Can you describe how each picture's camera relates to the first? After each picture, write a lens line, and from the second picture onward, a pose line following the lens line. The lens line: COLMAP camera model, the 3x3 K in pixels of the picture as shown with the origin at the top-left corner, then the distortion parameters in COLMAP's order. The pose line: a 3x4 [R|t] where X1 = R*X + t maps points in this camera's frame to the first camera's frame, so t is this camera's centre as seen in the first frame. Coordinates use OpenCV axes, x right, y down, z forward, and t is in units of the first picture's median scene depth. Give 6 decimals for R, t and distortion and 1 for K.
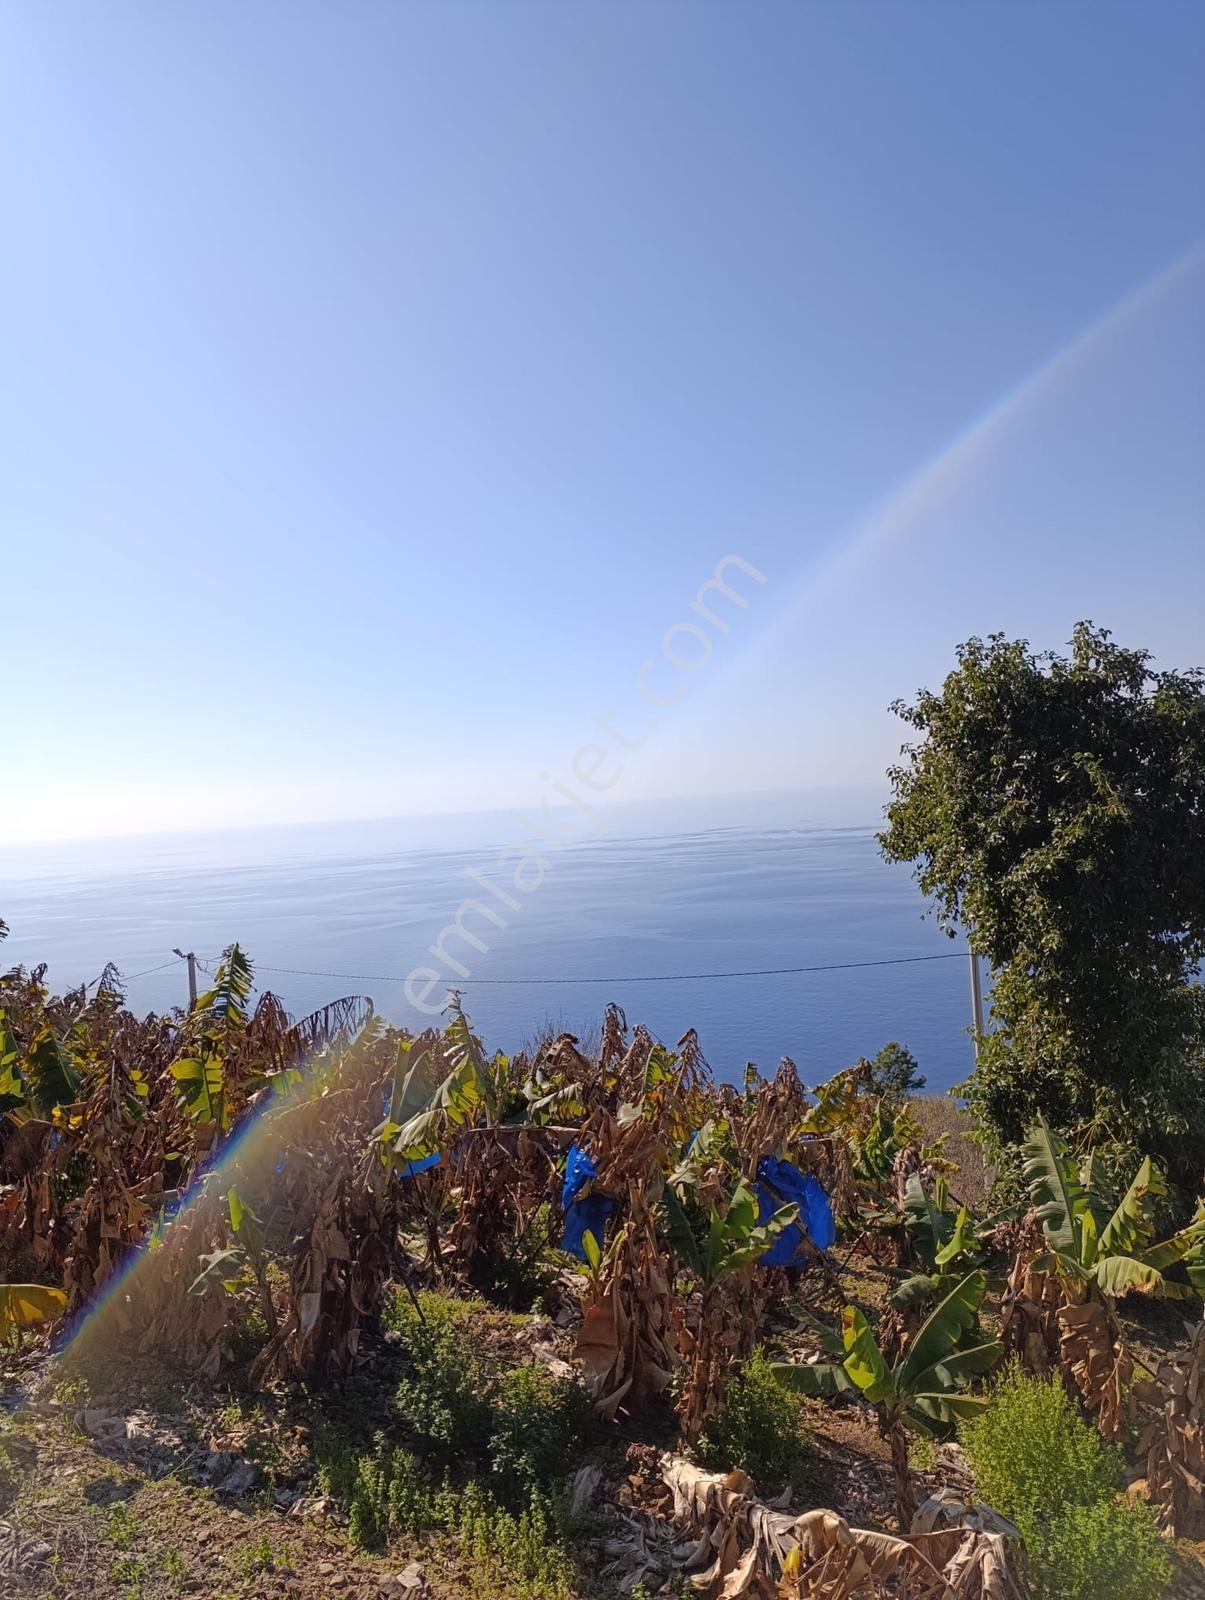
lens RADIAL K [[1088.7, 0, 604.8], [0, 1088.7, 803.8], [0, 0, 1]] dist [0.020044, -0.026693]
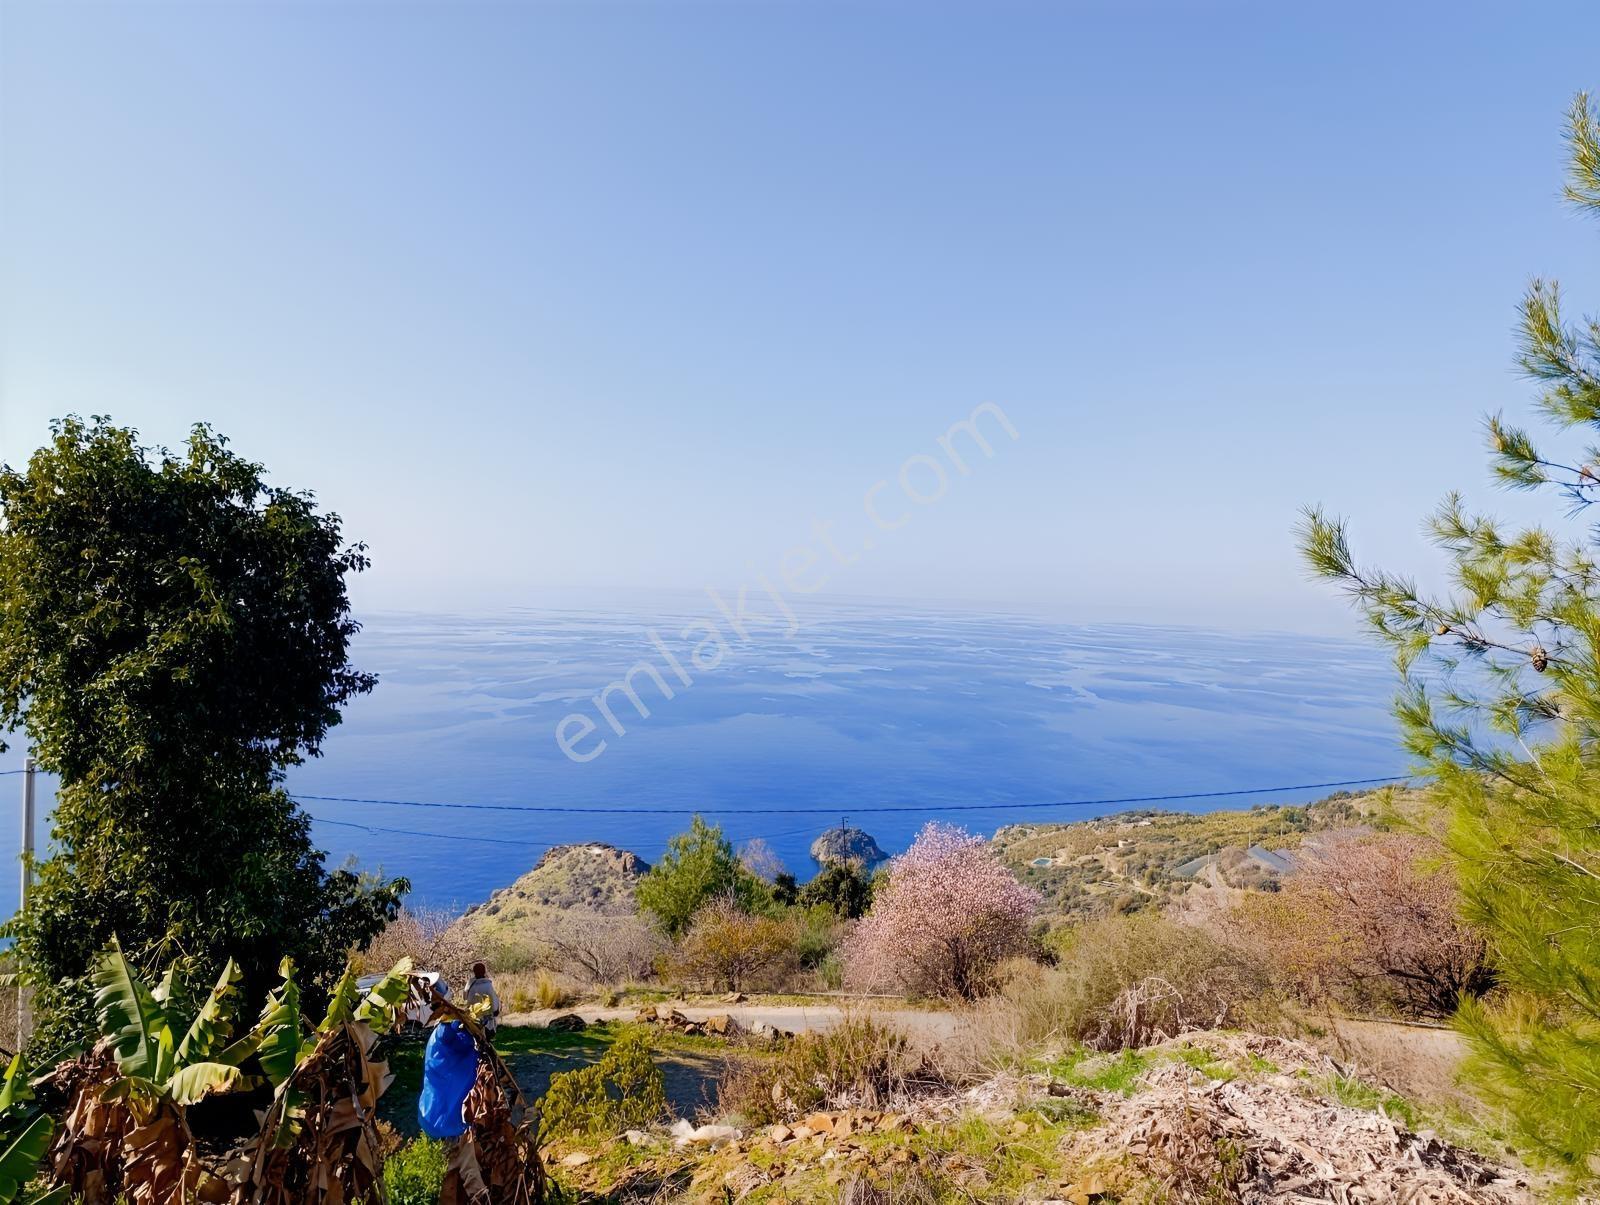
lens RADIAL K [[1088.7, 0, 801.5], [0, 1088.7, 601.6], [0, 0, 1]] dist [0.020044, -0.026693]
pose [[0.590241, 0.078992, 0.803353, -0.037407], [-0.071669, 0.996399, -0.045317, -0.005099], [-0.804039, -0.030827, 0.593777, -0.031219]]
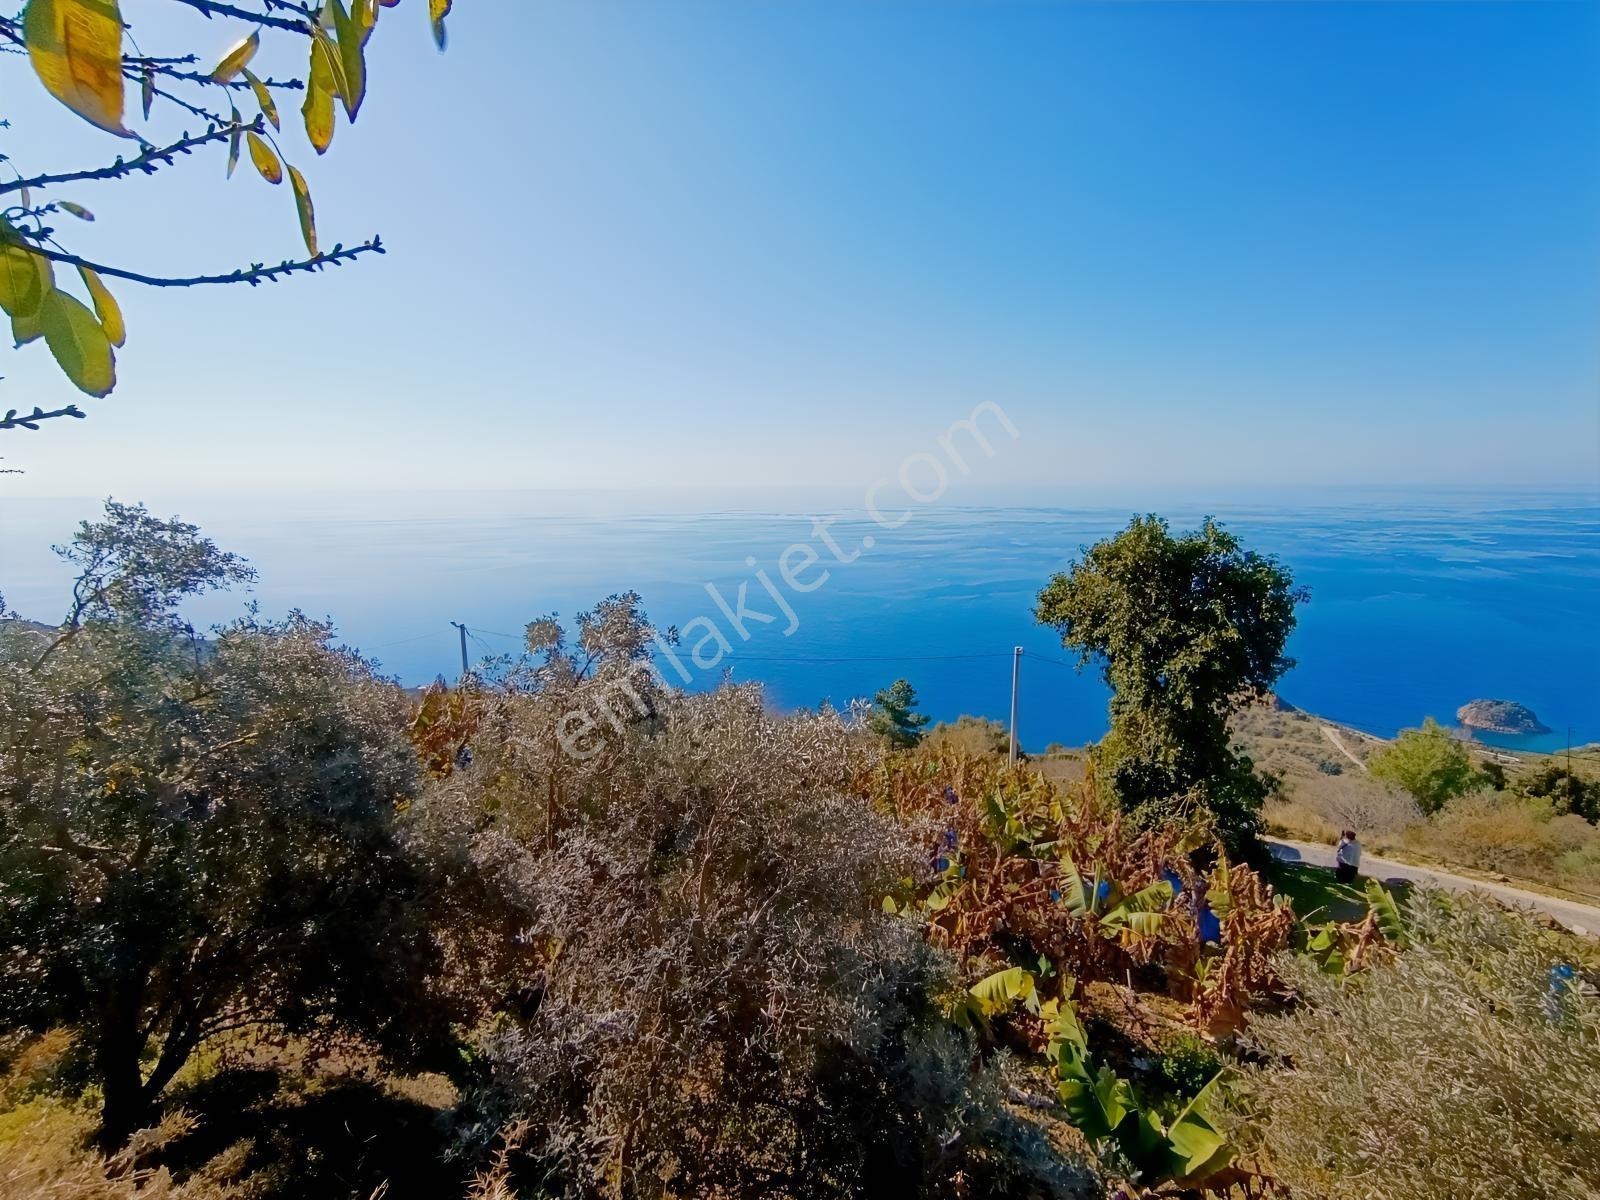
lens RADIAL K [[723.8, 0, 797.8], [0, 723.8, 600.8], [0, 0, 1]] dist [-0.014011, 0.007697]
pose [[0.978508, 0.028093, 0.204284, -0.921299], [-0.058337, 0.987919, 0.143575, -0.346484], [-0.197783, -0.152406, 0.968326, 0.015893]]
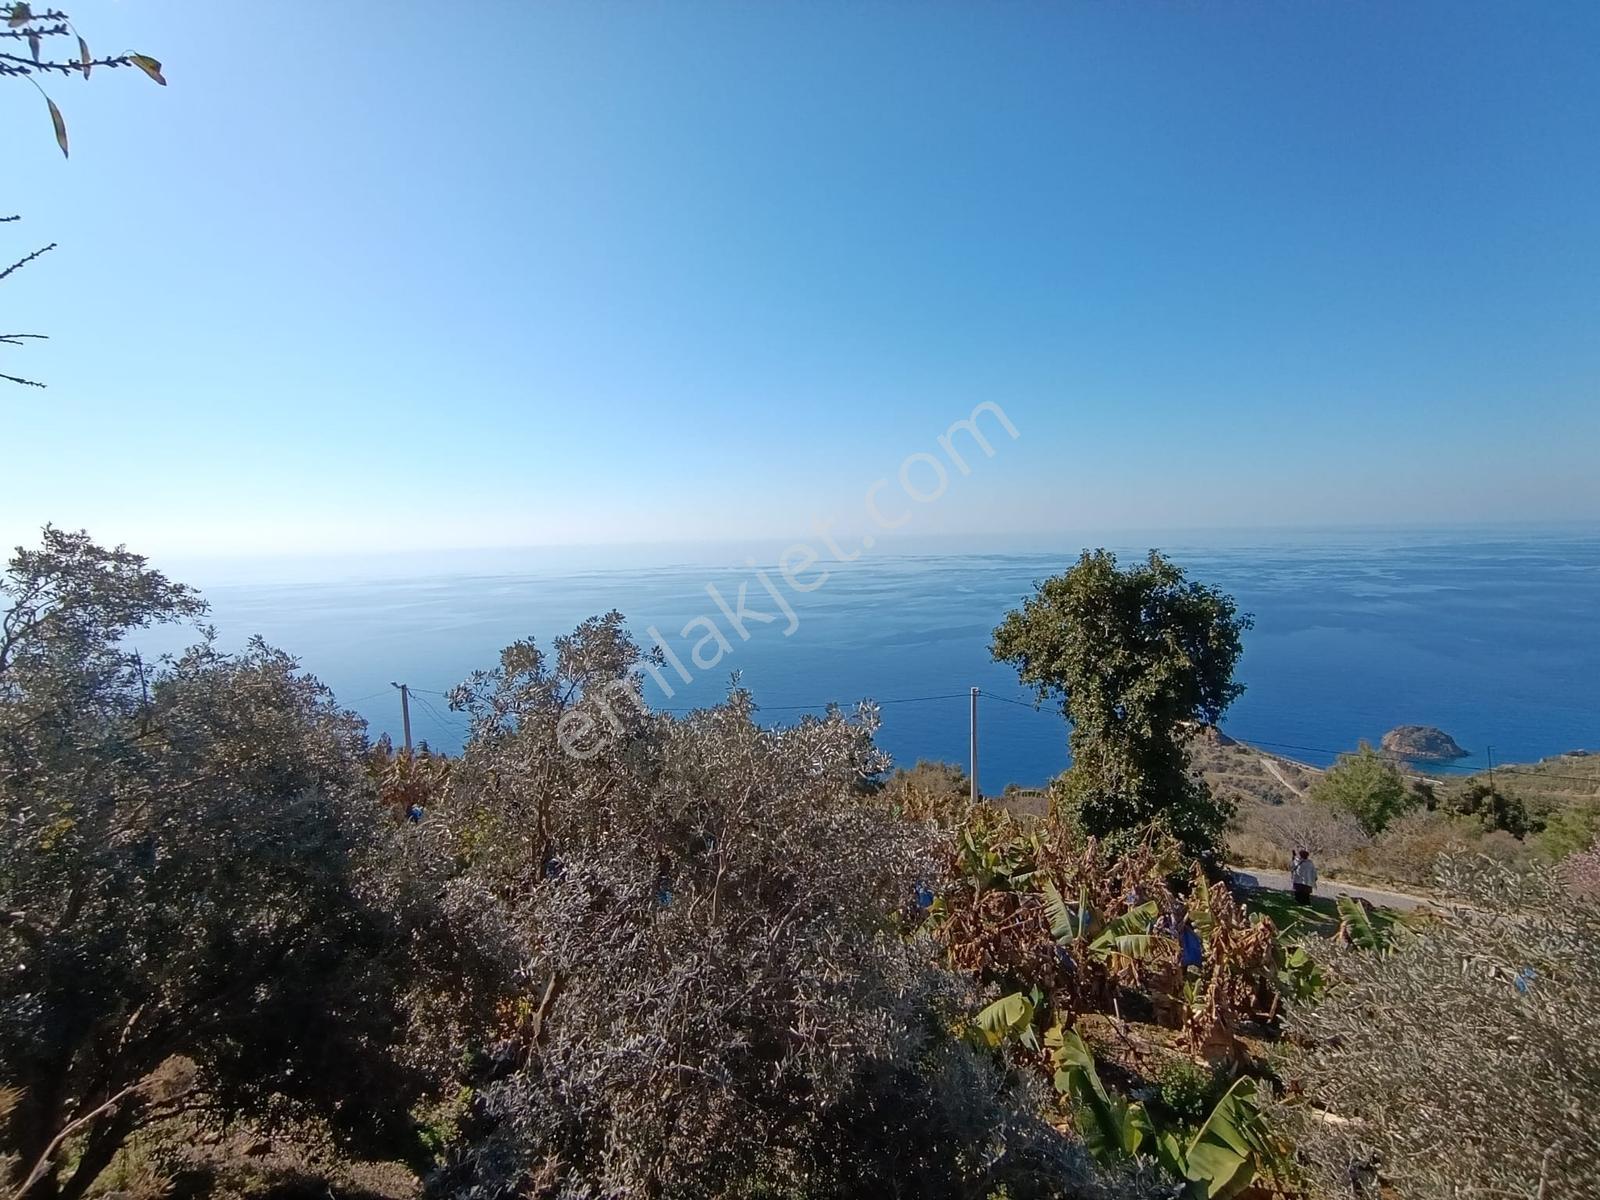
lens RADIAL K [[723.8, 0, 797.6], [0, 723.8, 600.8], [0, 0, 1]] dist [-0.014011, 0.007697]
pose [[0.962937, 0.016309, 0.269234, -0.955927], [-0.035961, 0.997022, 0.068221, -0.308625], [-0.267320, -0.075374, 0.960655, 0.030107]]
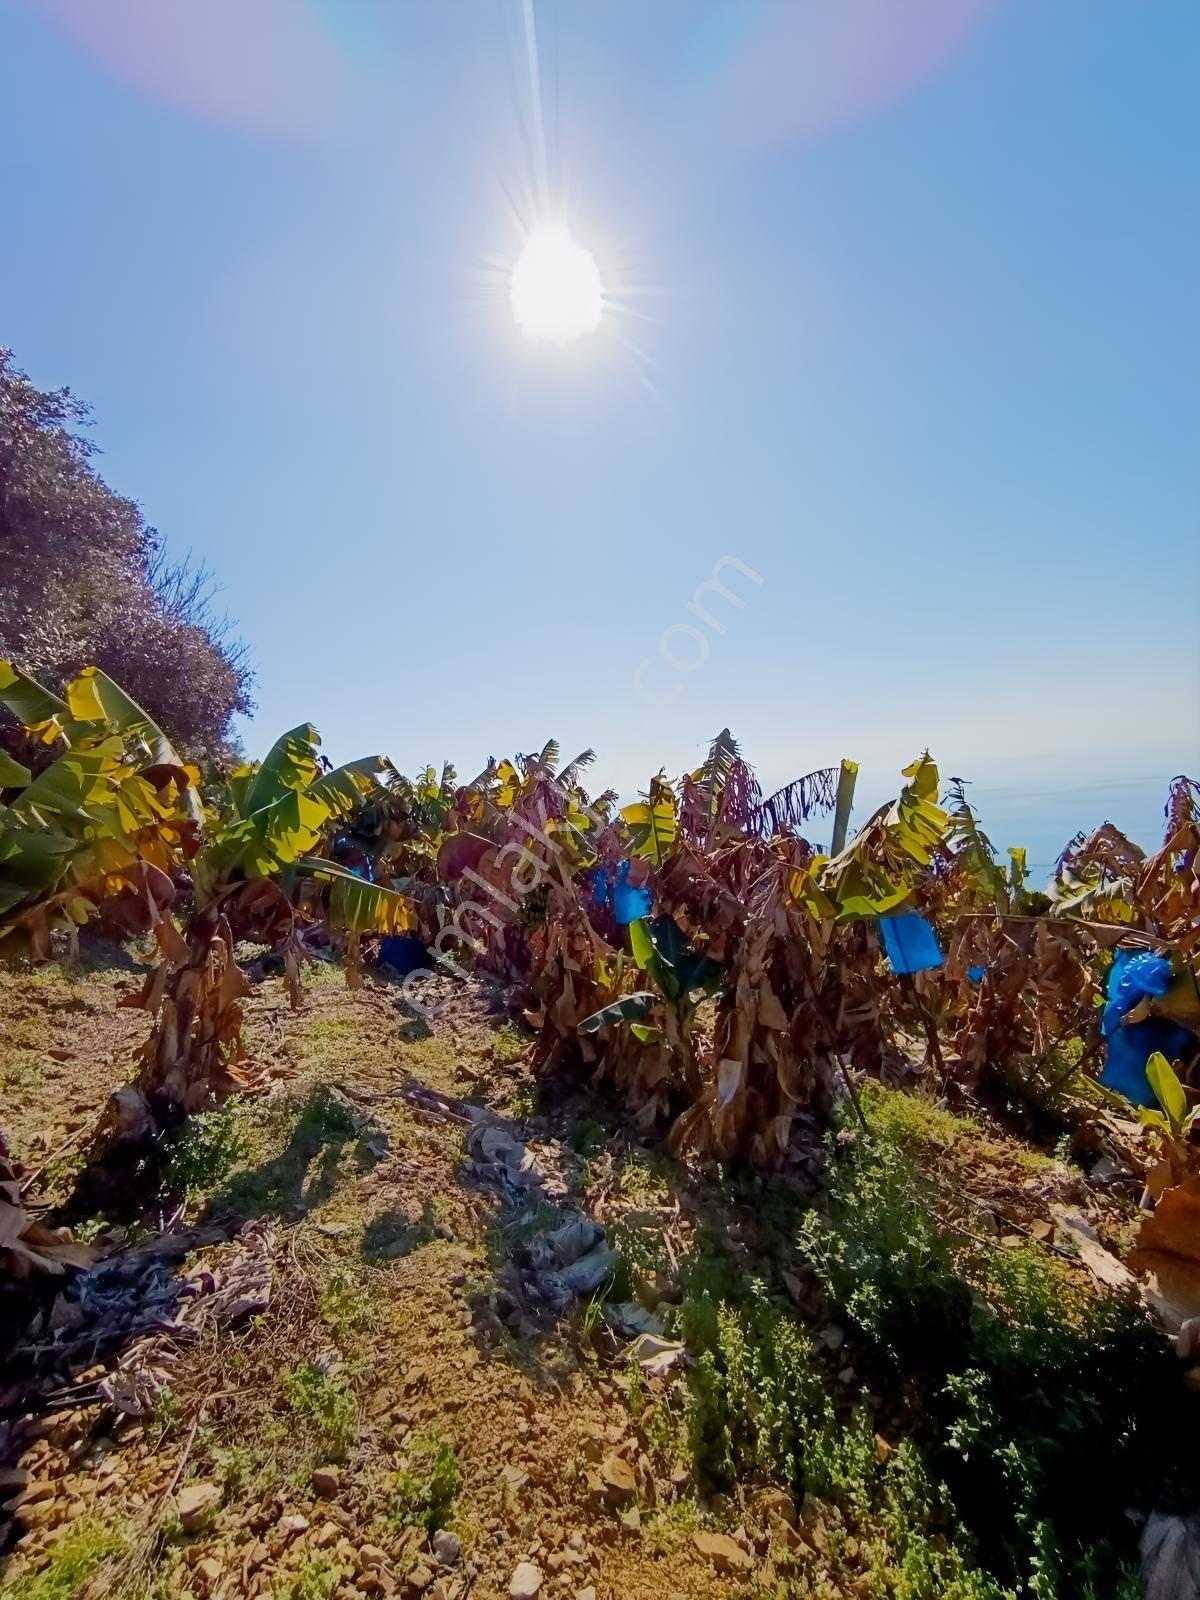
lens RADIAL K [[723.8, 0, 607.5], [0, 723.8, 804.8], [0, 0, 1]] dist [-0.014011, 0.007697]
pose [[0.804130, -0.002503, -0.594448, -0.020567], [0.039945, 0.997958, 0.049833, 0.204597], [0.593110, -0.063818, 0.802588, 0.471759]]
